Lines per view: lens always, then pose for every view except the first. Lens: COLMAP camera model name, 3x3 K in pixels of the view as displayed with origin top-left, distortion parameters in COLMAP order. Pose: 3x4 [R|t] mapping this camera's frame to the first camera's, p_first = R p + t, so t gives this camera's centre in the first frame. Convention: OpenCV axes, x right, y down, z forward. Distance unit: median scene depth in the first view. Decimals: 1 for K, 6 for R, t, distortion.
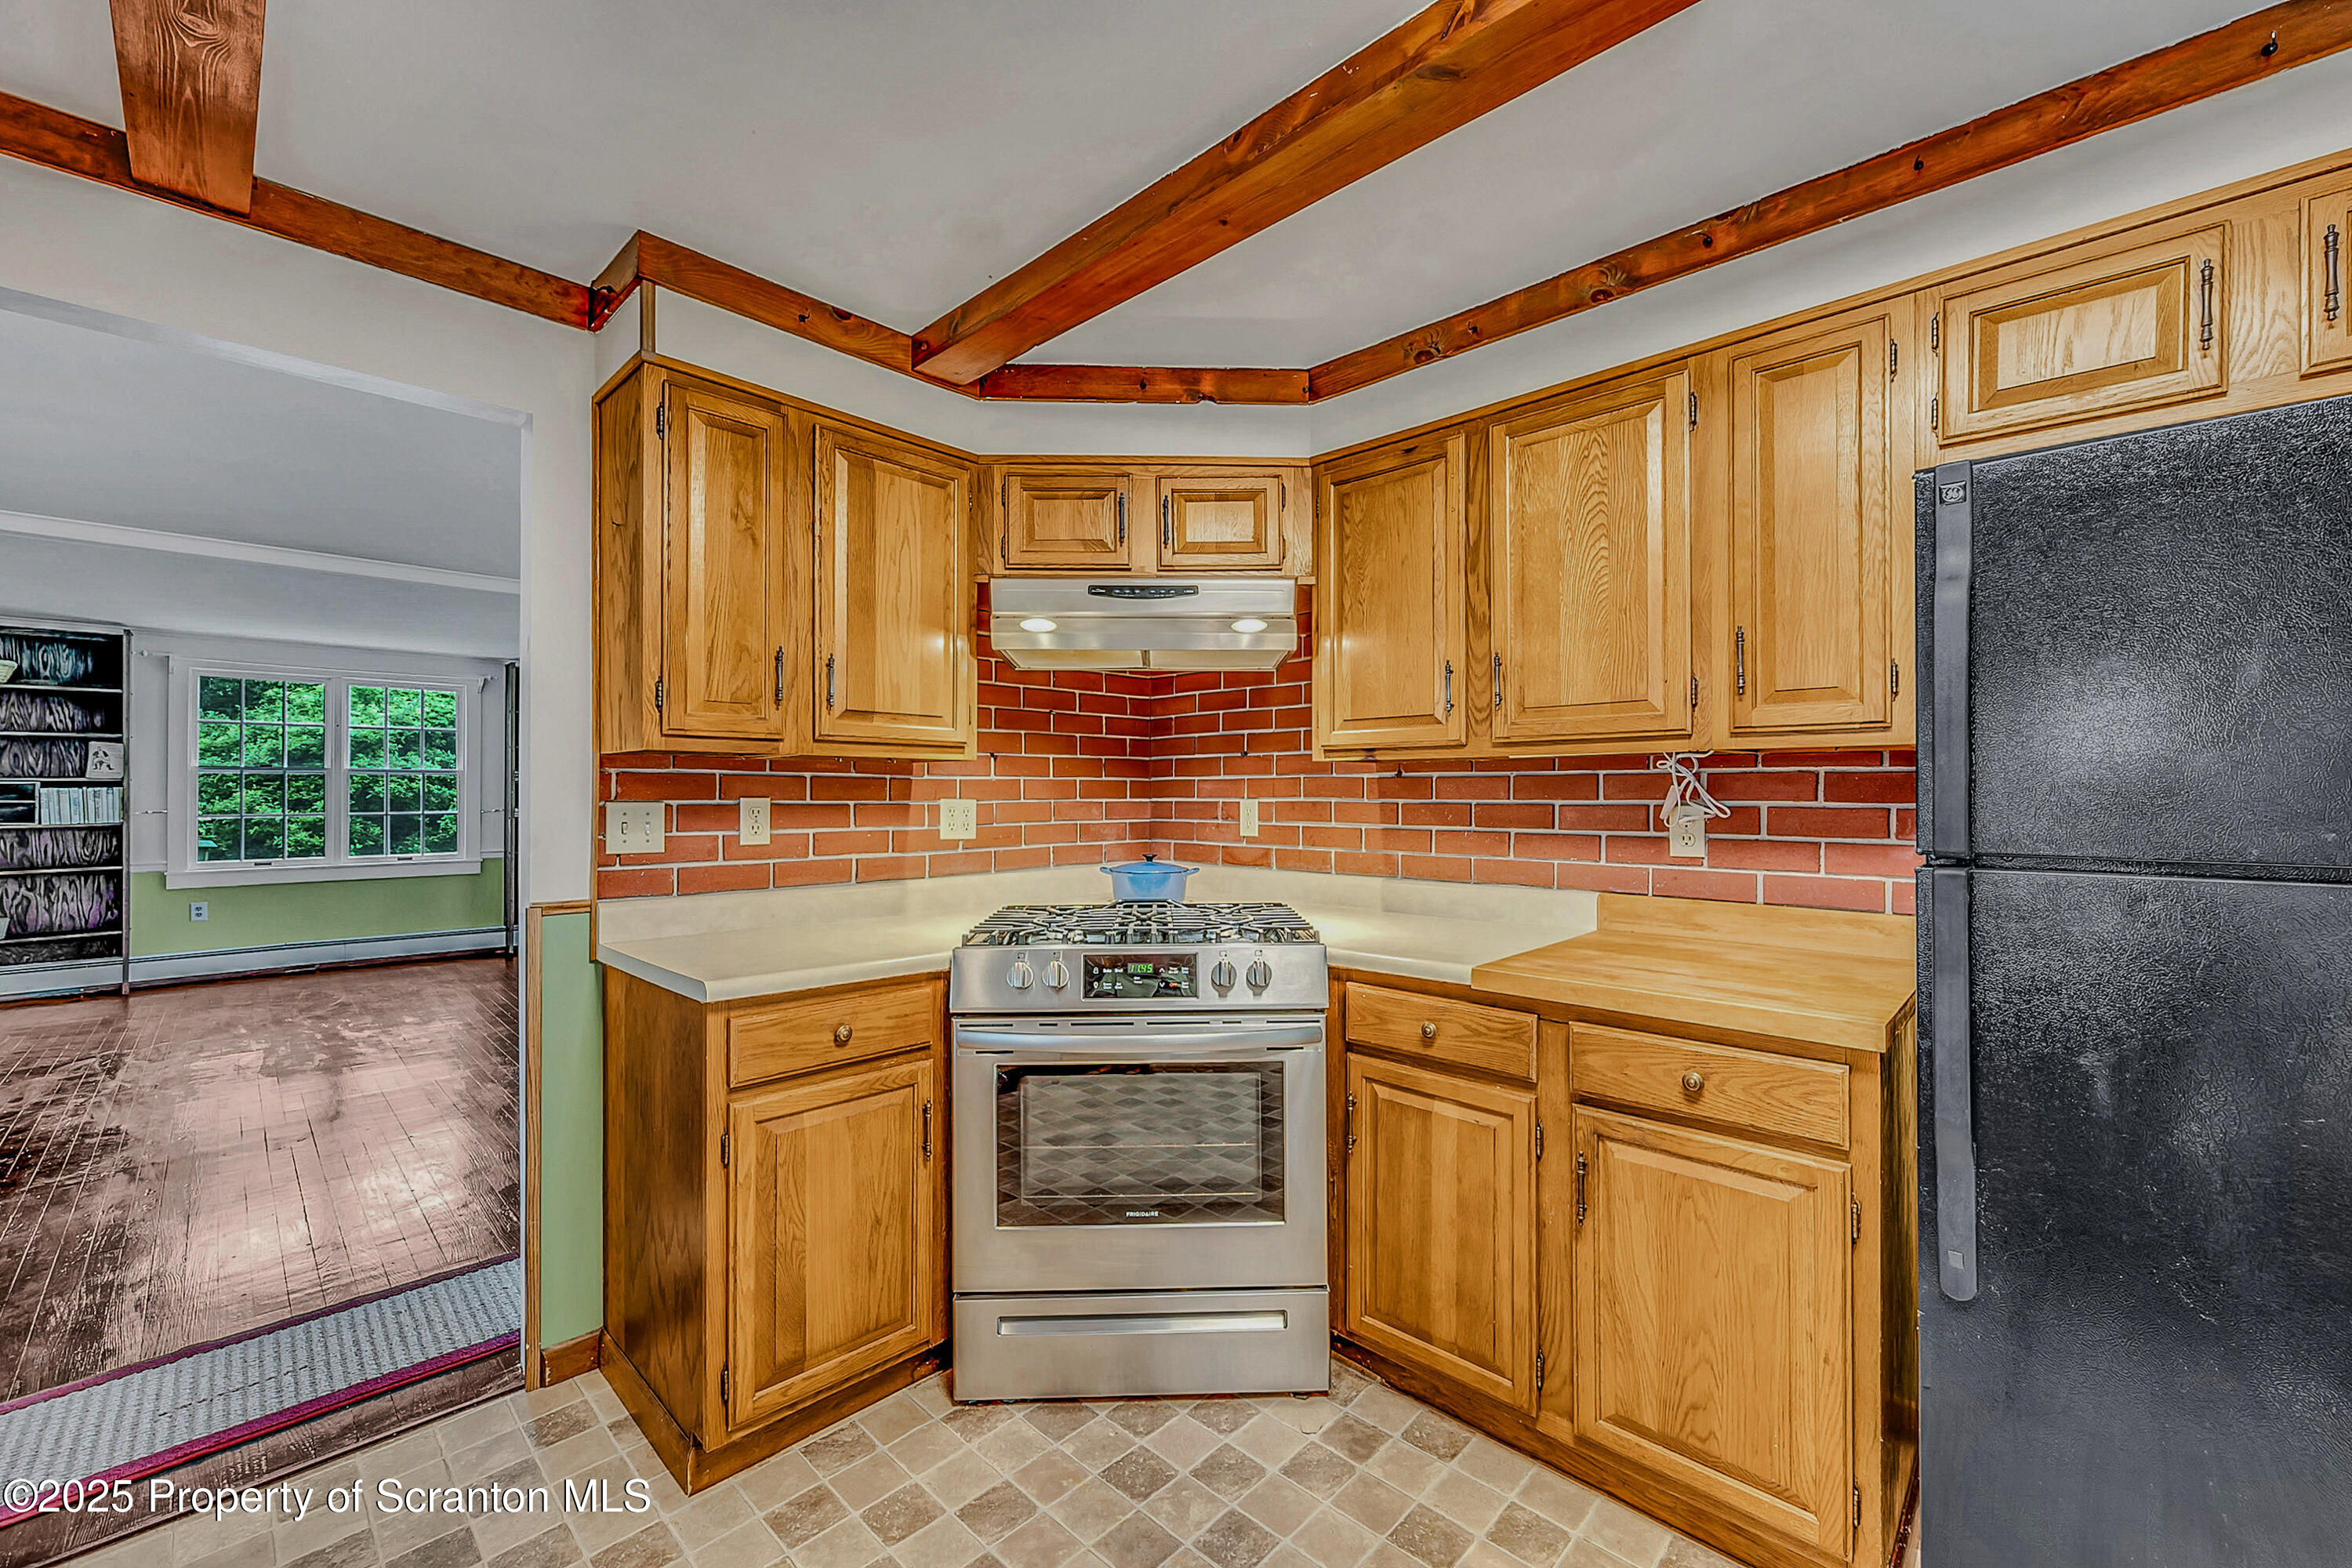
lens RADIAL K [[943.3, 0, 1190.5], [0, 943.3, 782.4], [0, 0, 1]] dist [0.000406, 0.000416]
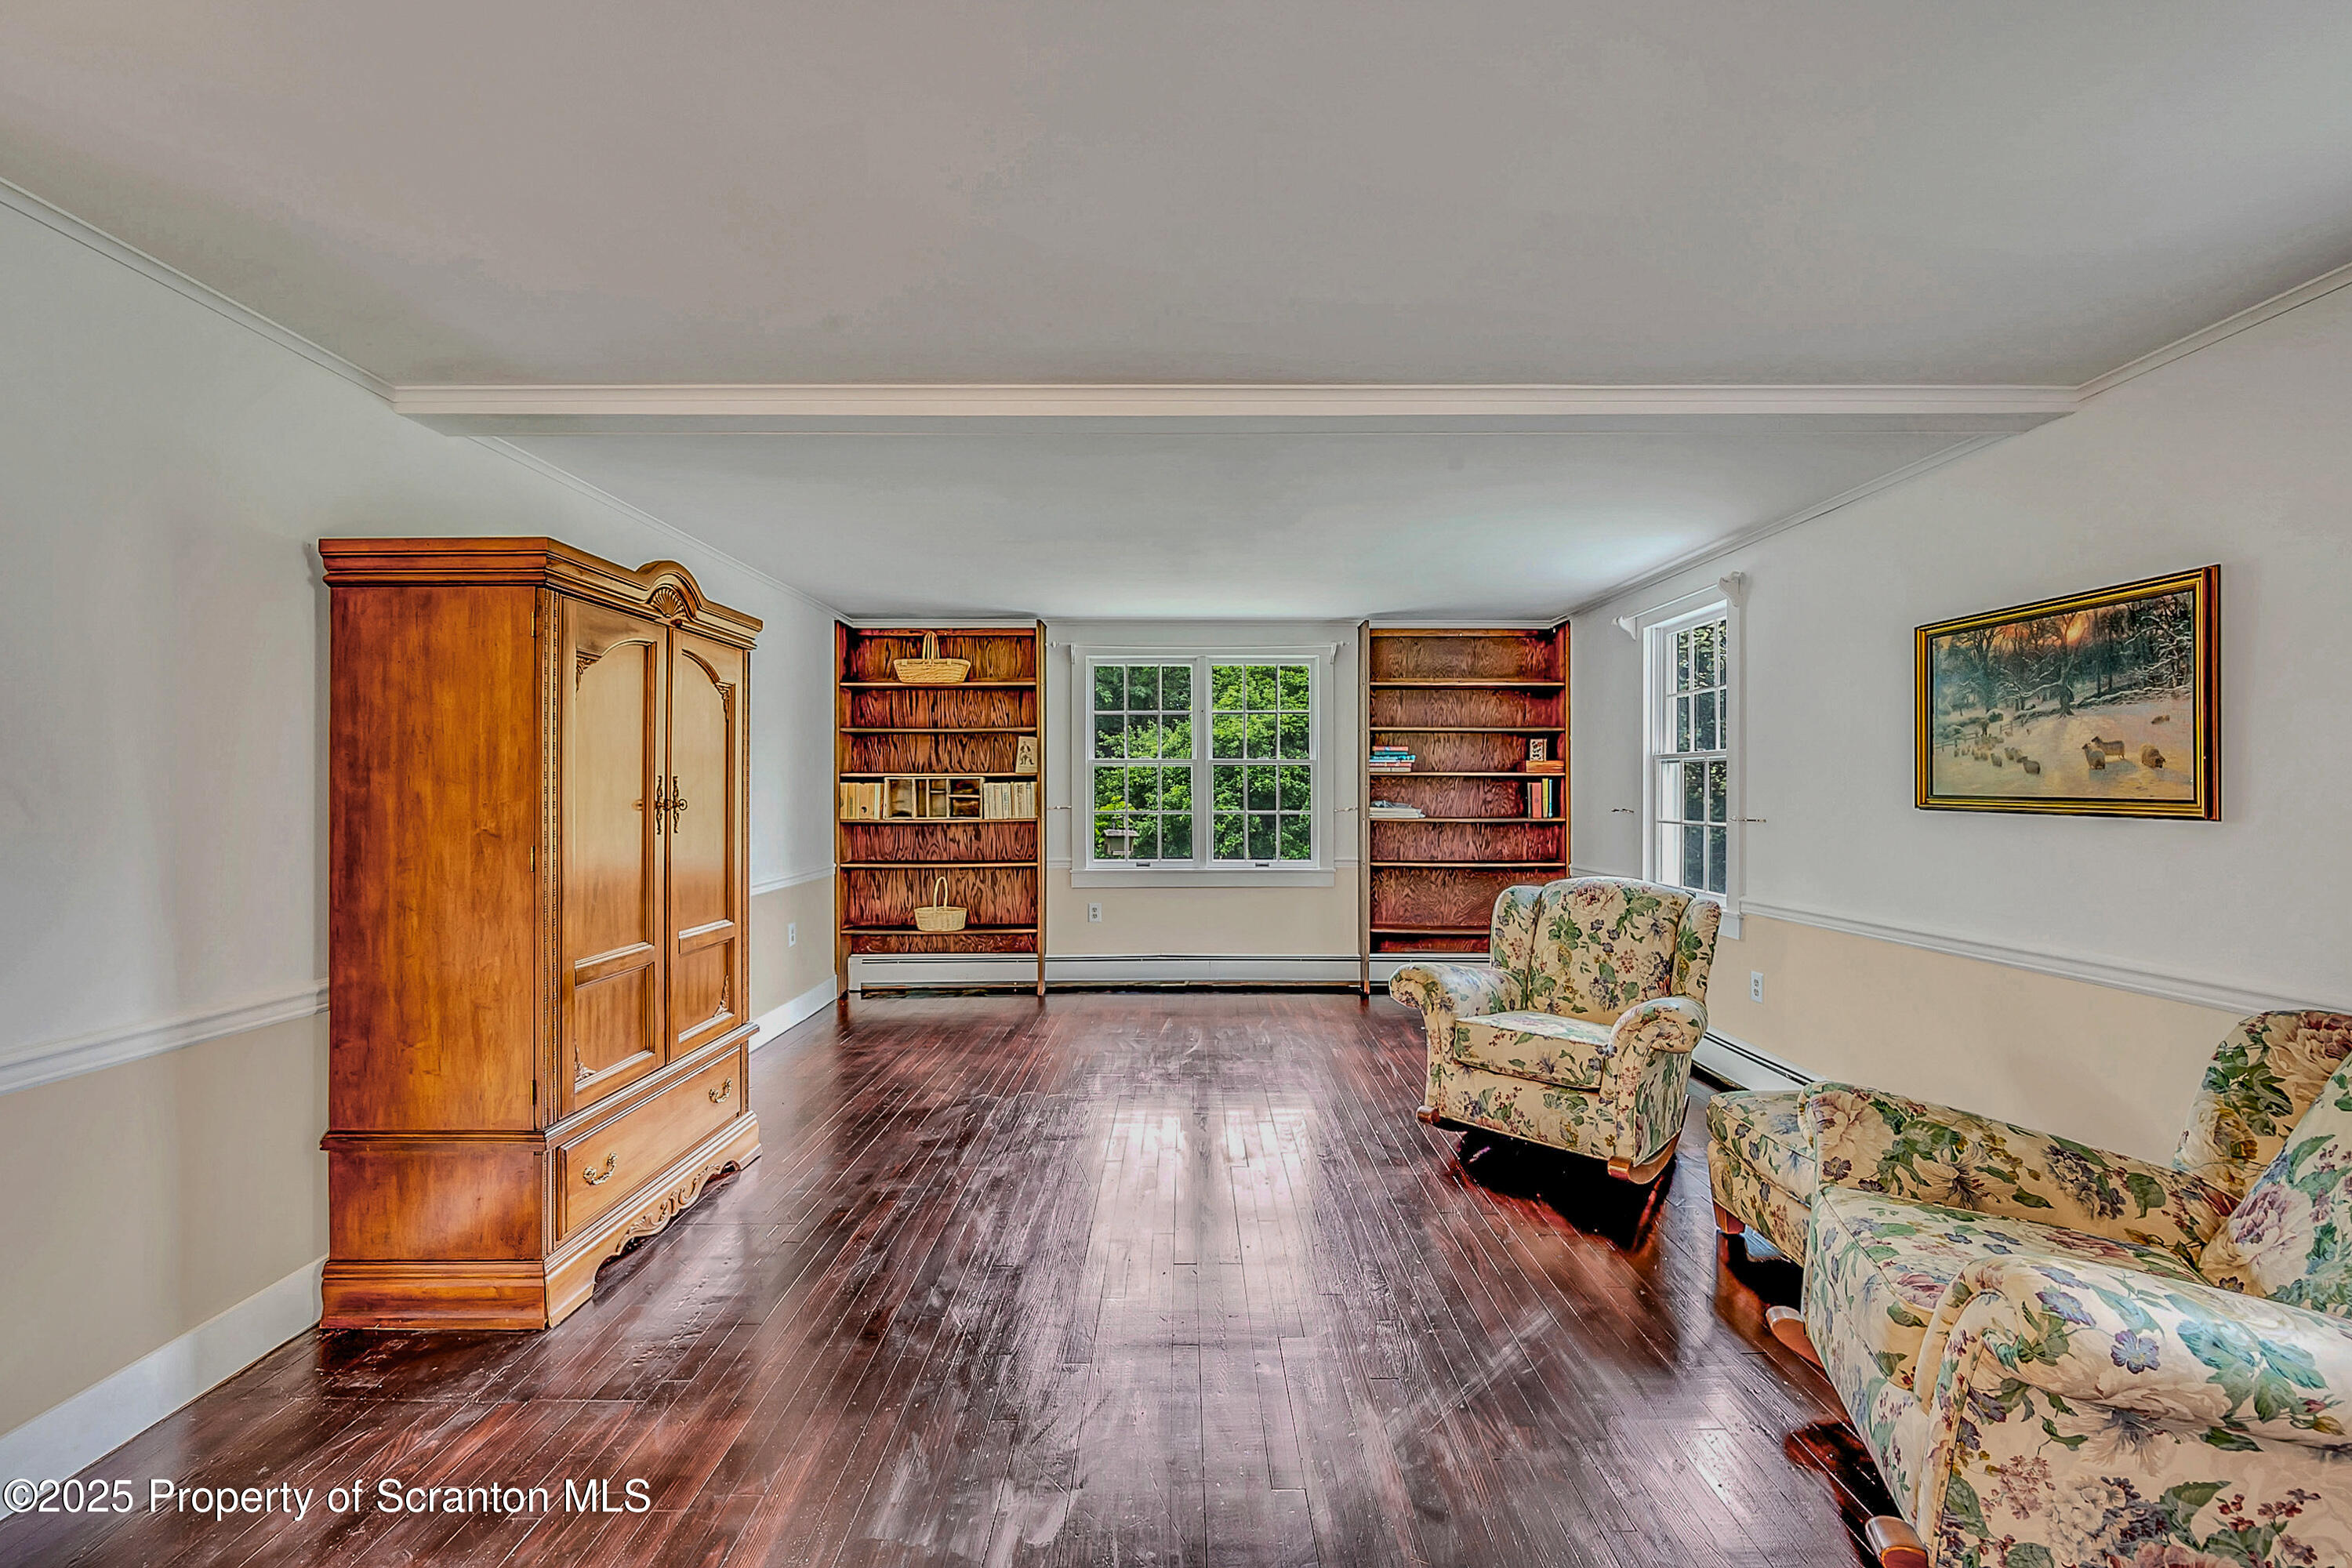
lens RADIAL K [[943.3, 0, 1190.5], [0, 943.3, 782.4], [0, 0, 1]] dist [0.000406, 0.000416]
pose [[0.704992, -0.004848, -0.709199, -0.801865], [0.010440, 0.999939, 0.003543, 0.009327], [0.709139, -0.009902, 0.704999, 1.035997]]
